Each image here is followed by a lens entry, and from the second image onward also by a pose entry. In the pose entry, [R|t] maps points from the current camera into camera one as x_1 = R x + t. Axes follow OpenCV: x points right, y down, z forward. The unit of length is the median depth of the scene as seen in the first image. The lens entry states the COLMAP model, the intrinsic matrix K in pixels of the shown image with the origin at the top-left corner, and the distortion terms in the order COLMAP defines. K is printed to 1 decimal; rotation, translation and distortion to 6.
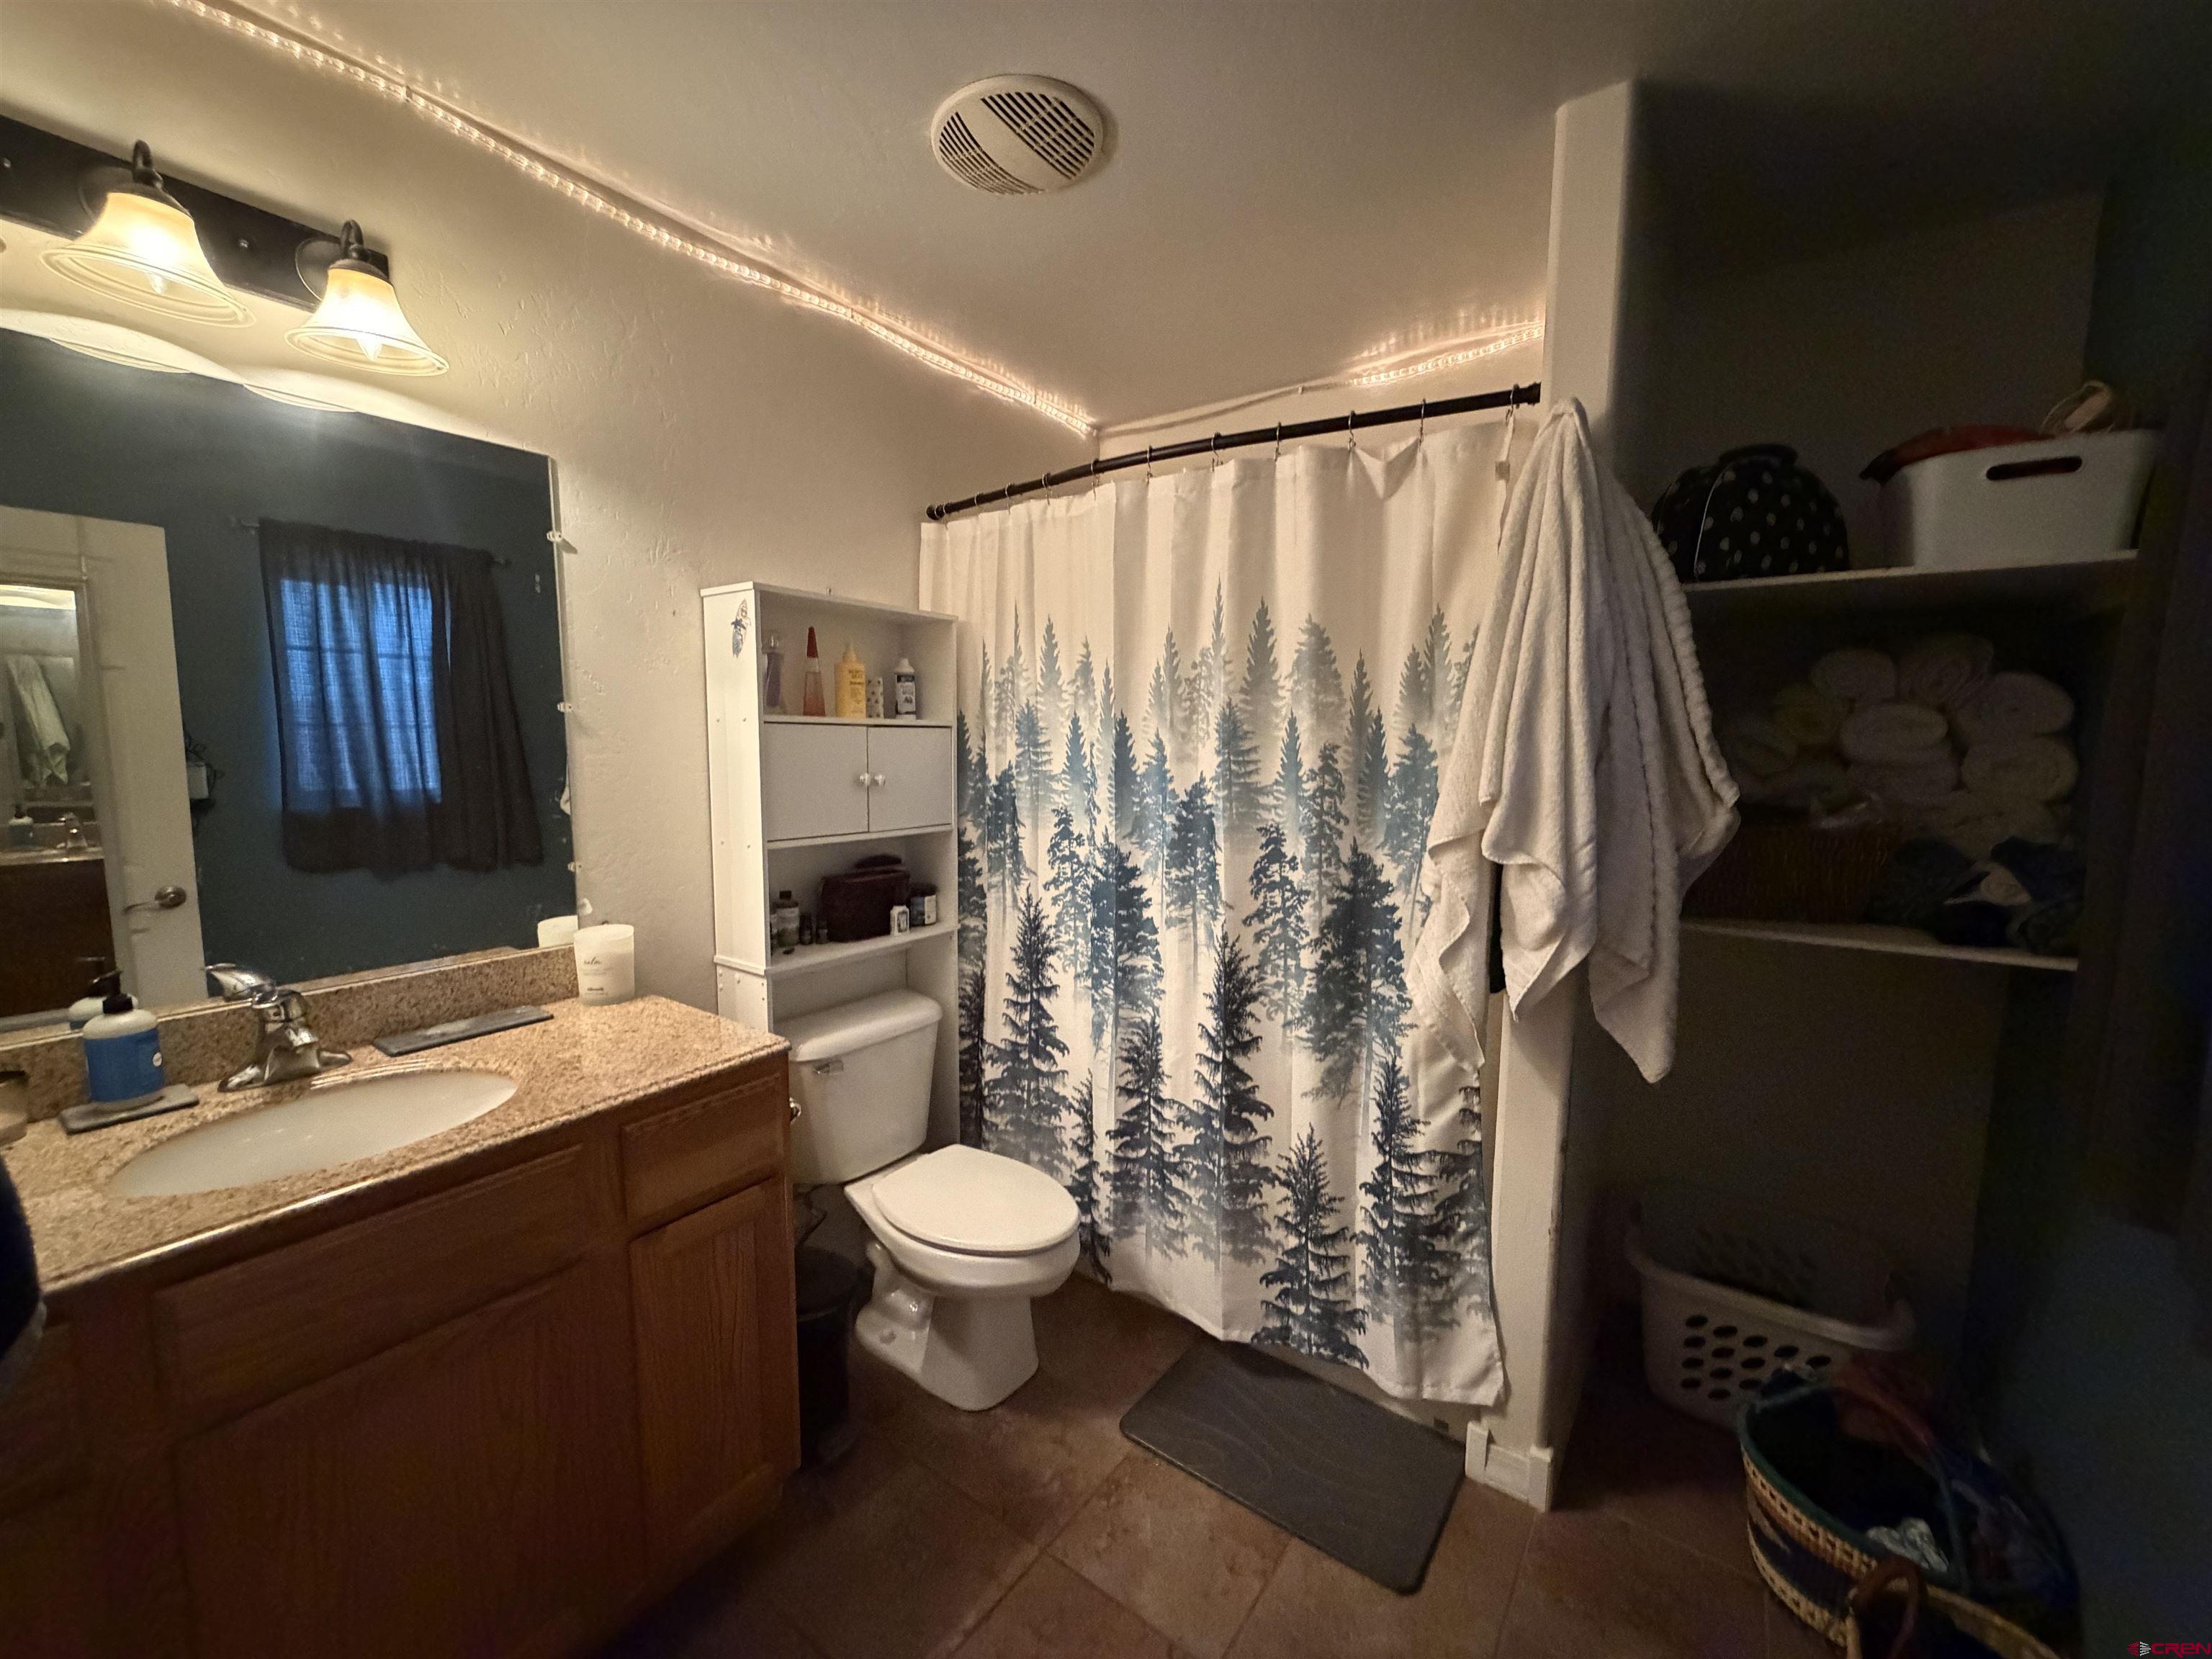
lens RADIAL K [[885.1, 0, 1099.5], [0, 885.1, 831.2], [0, 0, 1]] dist [0.001424, 0.000220]
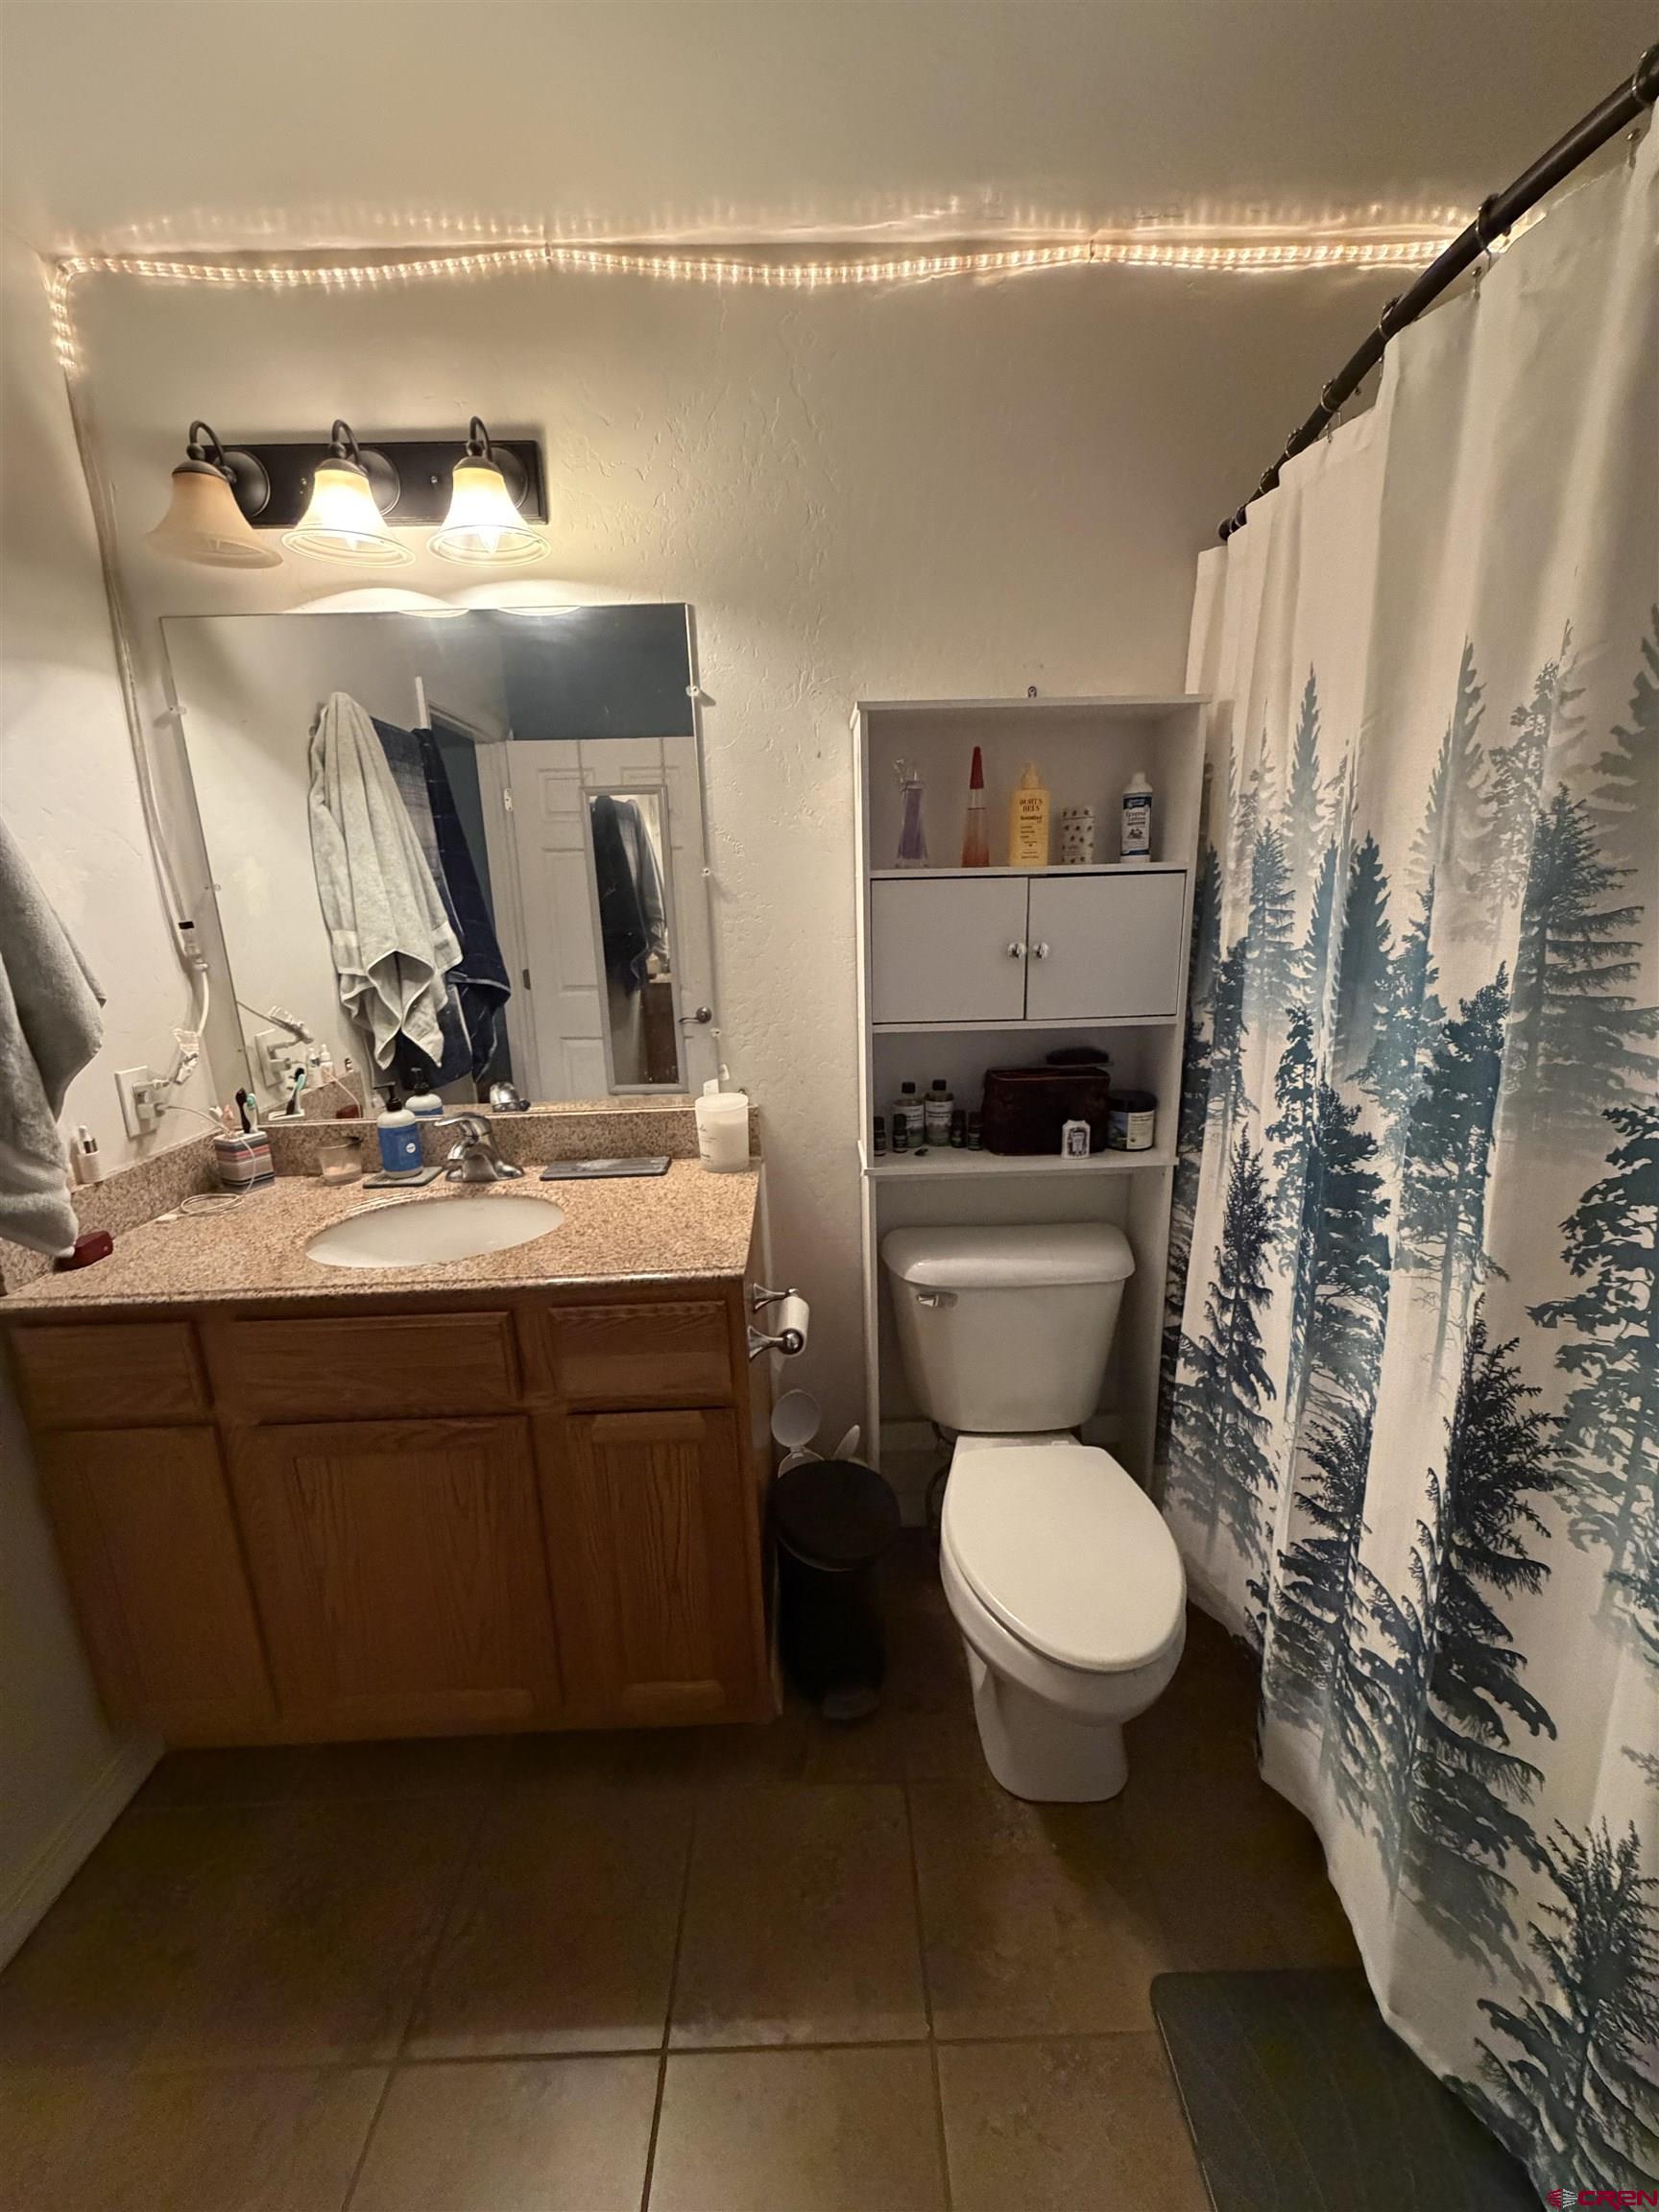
lens RADIAL K [[885.1, 0, 824.7], [0, 885.1, 1102.1], [0, 0, 1]] dist [0.001424, 0.000220]
pose [[0.604124, 0.166705, -0.779258, 0.253105], [-0.051196, 0.983973, 0.170809, -0.053323], [0.795244, -0.063296, 0.602977, 0.422682]]
